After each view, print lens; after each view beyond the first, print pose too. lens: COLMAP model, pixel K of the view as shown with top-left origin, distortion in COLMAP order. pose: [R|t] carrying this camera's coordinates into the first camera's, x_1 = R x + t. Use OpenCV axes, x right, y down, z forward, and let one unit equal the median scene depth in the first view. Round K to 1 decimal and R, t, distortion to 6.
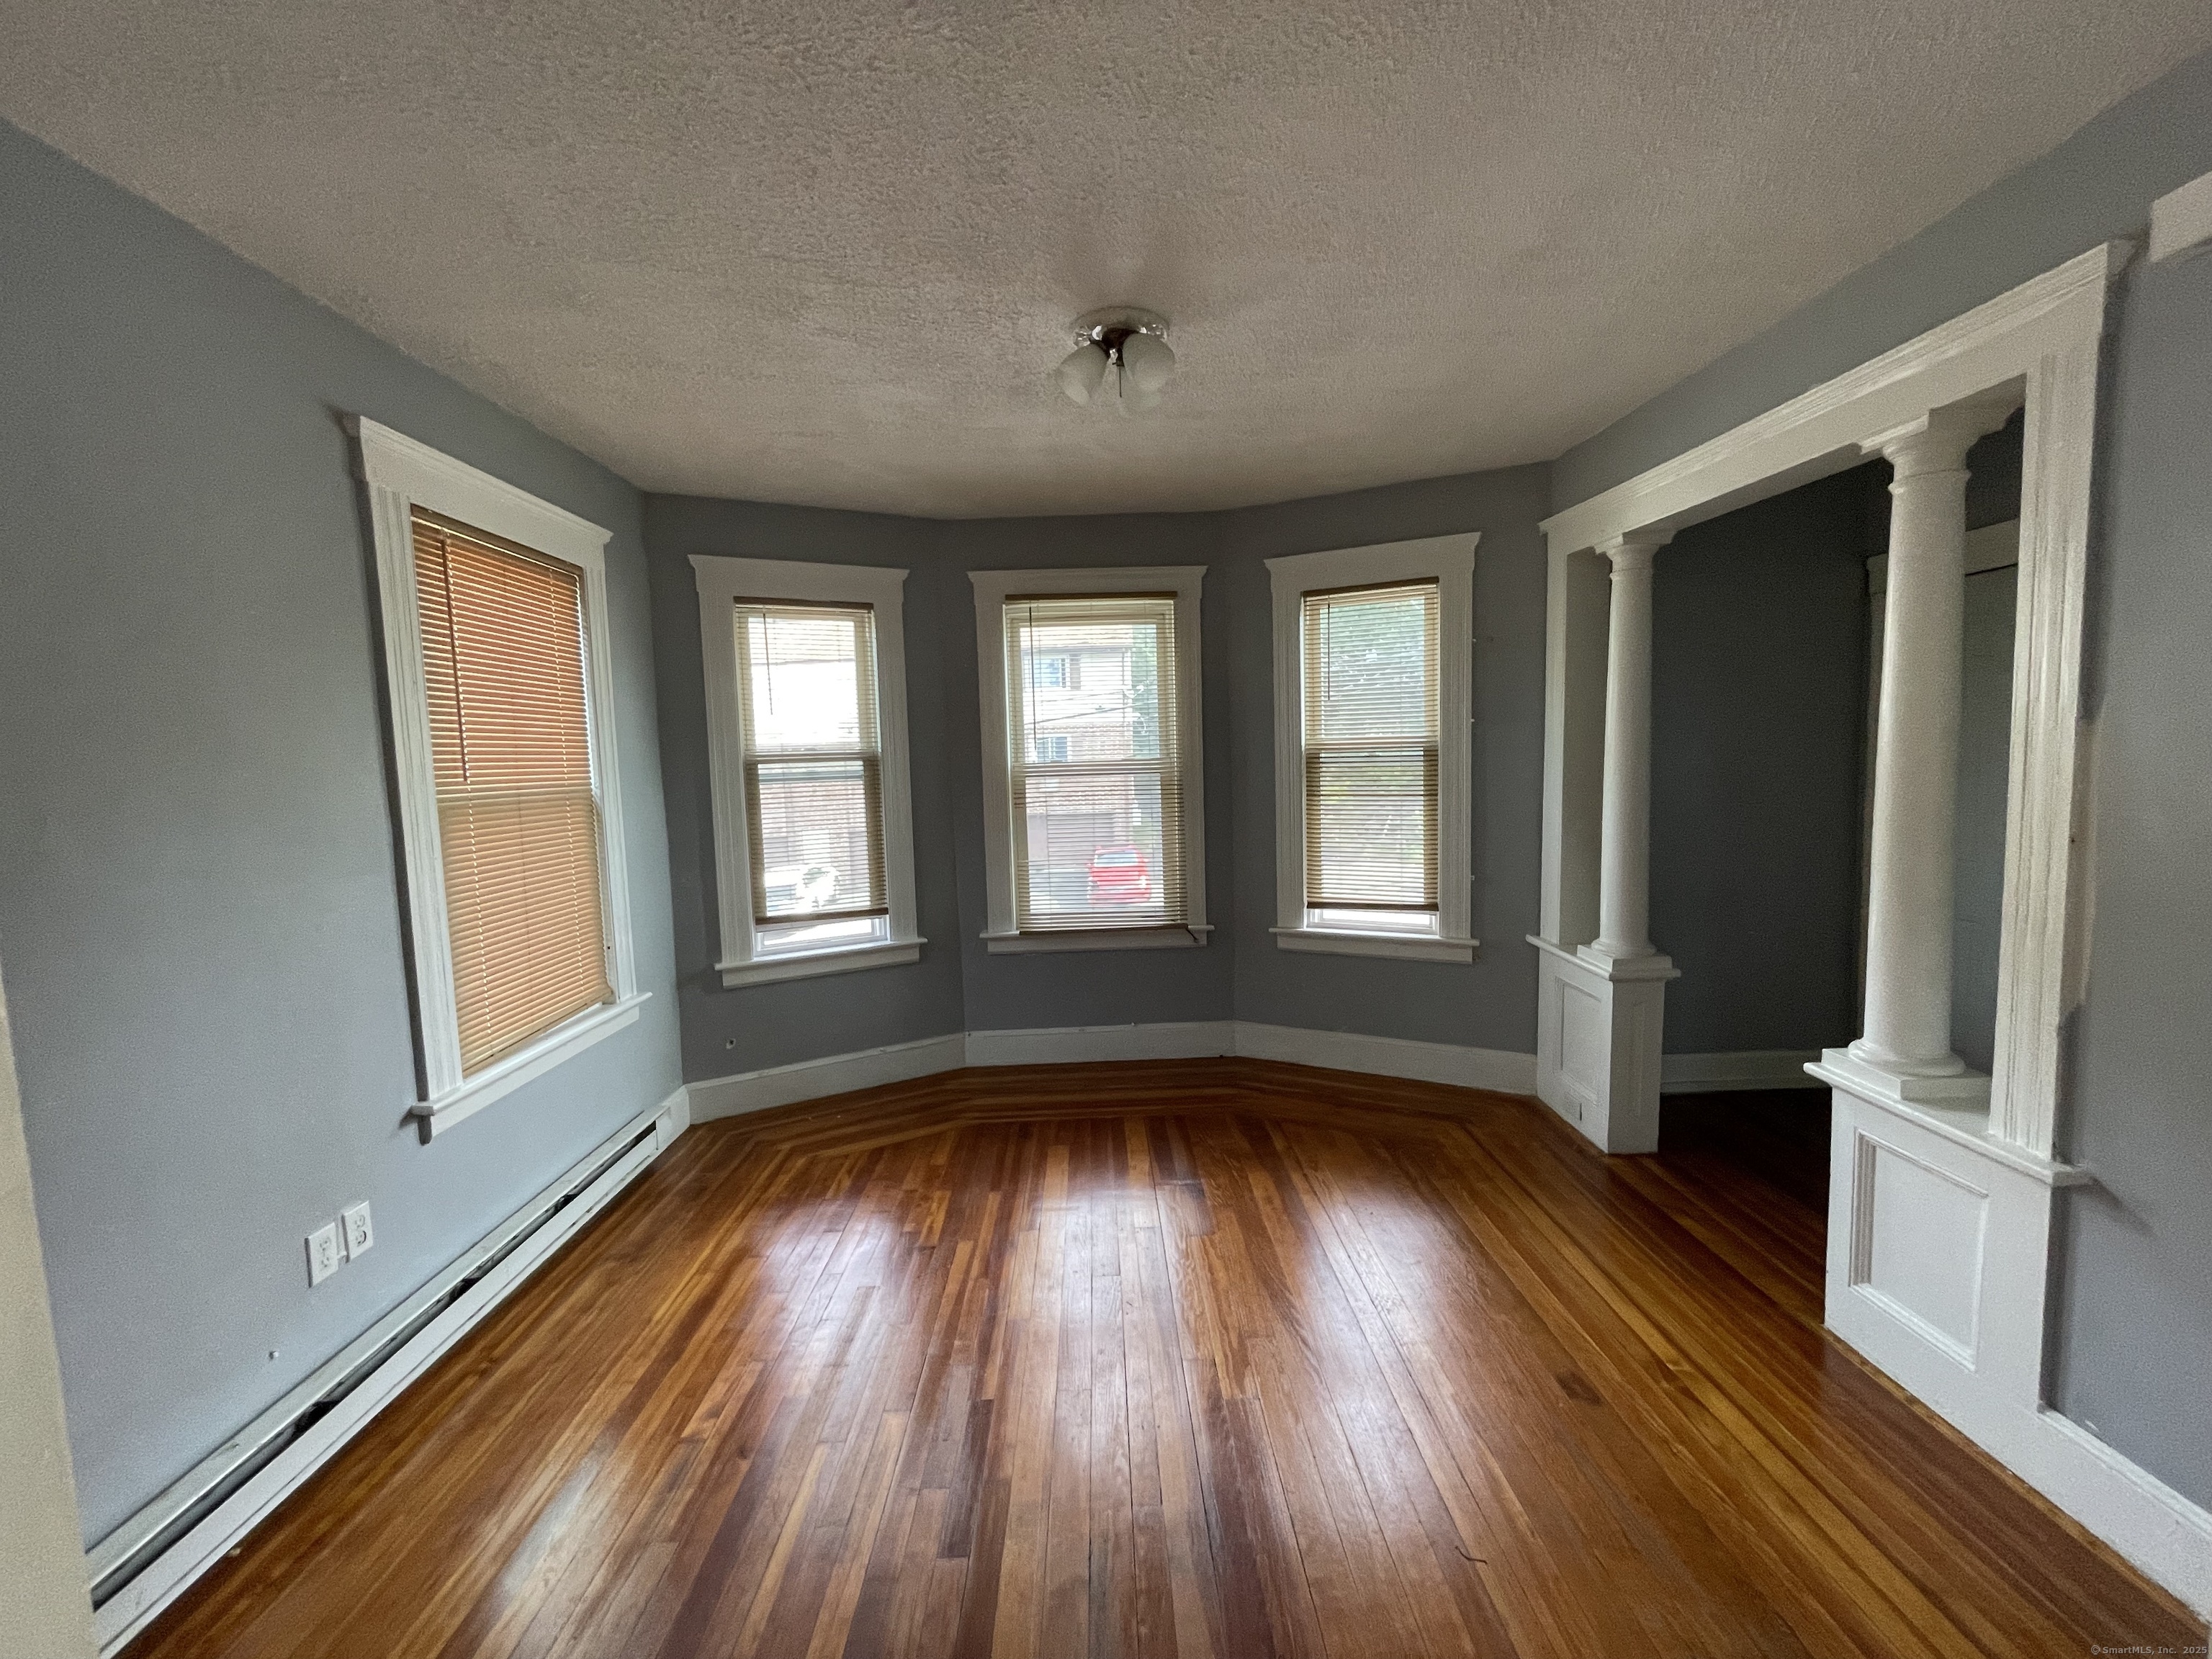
lens RADIAL K [[898.0, 0, 1114.6], [0, 898.0, 835.2], [0, 0, 1]] dist [-0.002888, -0.000274]
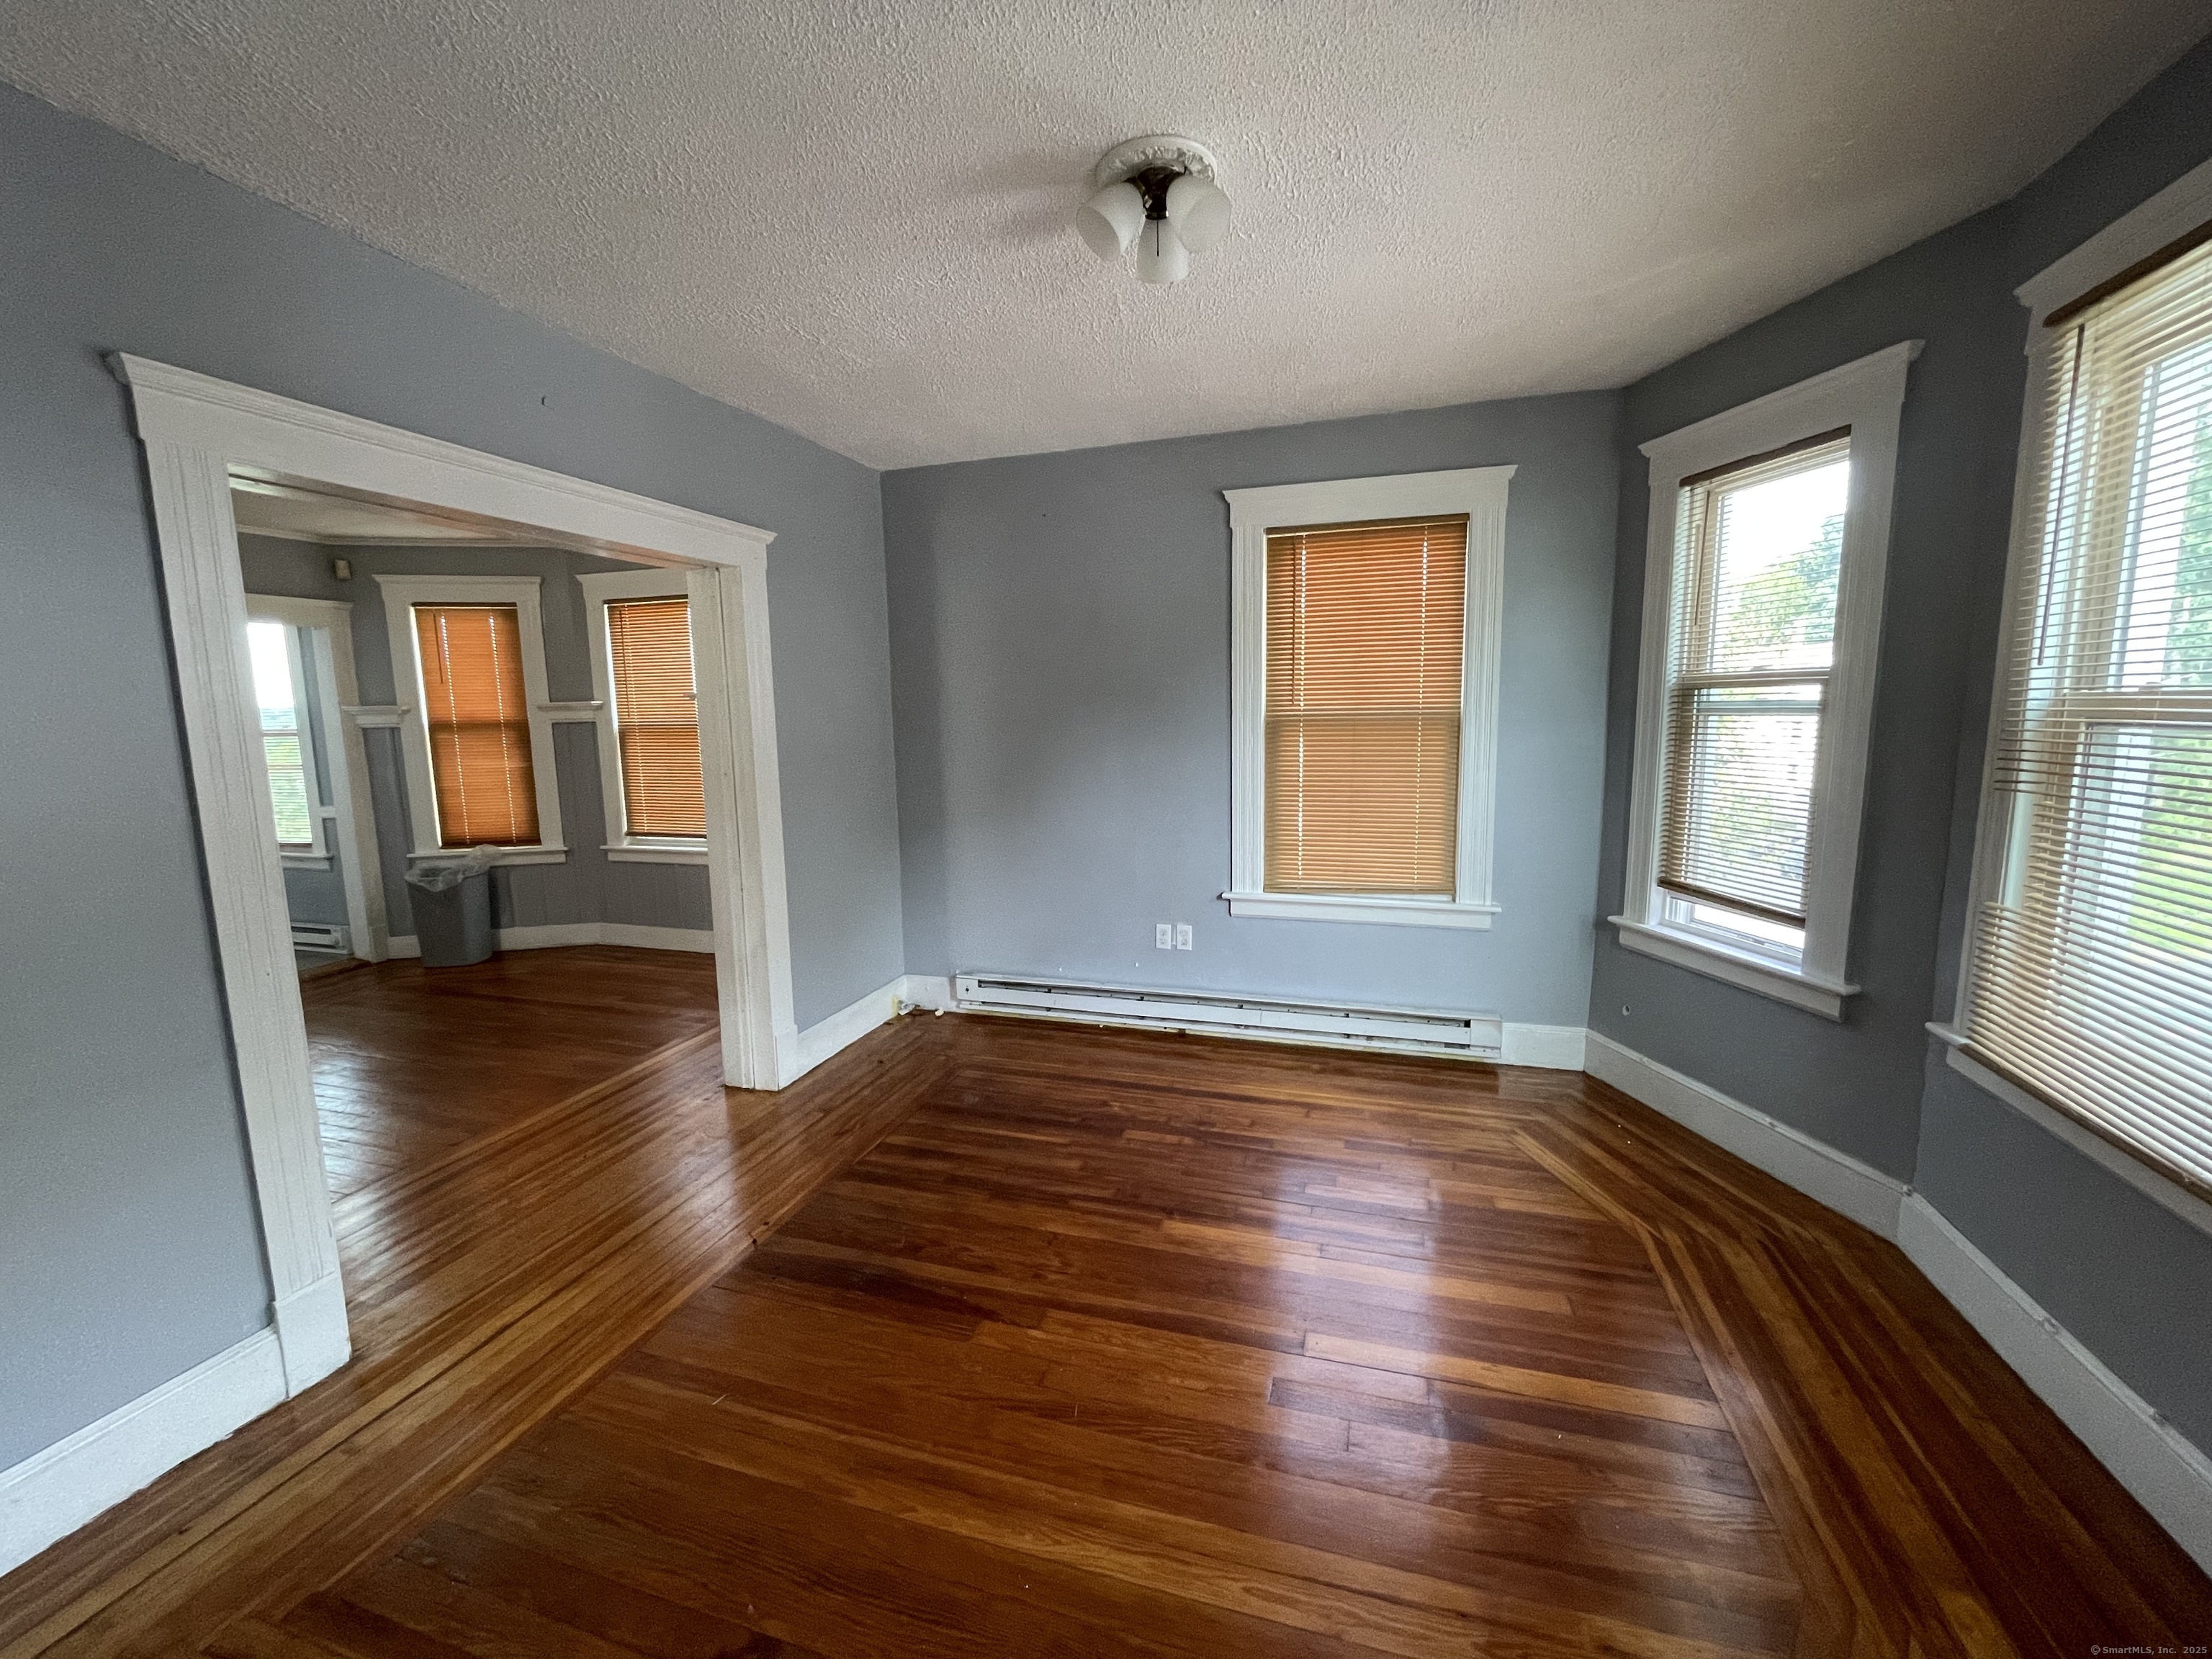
lens RADIAL K [[898.0, 0, 1114.6], [0, 898.0, 835.2], [0, 0, 1]] dist [-0.002888, -0.000274]
pose [[-0.323803, 0.162499, -0.932065, 0.574352], [-0.059745, 0.979662, 0.191553, -0.080582], [0.944236, 0.117712, -0.307509, 0.846748]]
